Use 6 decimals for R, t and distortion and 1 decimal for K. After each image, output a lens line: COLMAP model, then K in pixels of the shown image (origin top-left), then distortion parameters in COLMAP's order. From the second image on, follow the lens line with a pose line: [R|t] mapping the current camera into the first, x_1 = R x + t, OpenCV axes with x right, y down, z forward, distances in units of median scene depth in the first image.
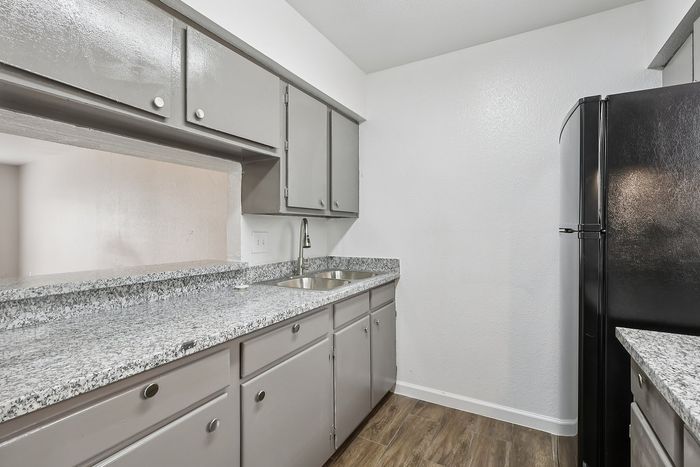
lens RADIAL K [[326.5, 0, 347.0], [0, 326.5, 227.1], [0, 0, 1]] dist [-0.002396, 0.001779]
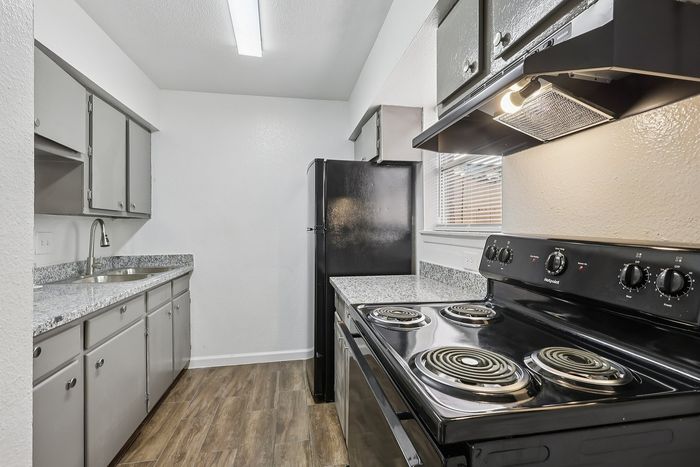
lens RADIAL K [[326.5, 0, 347.3], [0, 326.5, 230.2], [0, 0, 1]] dist [-0.002396, 0.001779]
pose [[0.772230, -0.004346, 0.635329, -0.207643], [-0.000459, 0.999973, 0.007398, 0.001386], [-0.635344, -0.006004, 0.772206, -0.351963]]
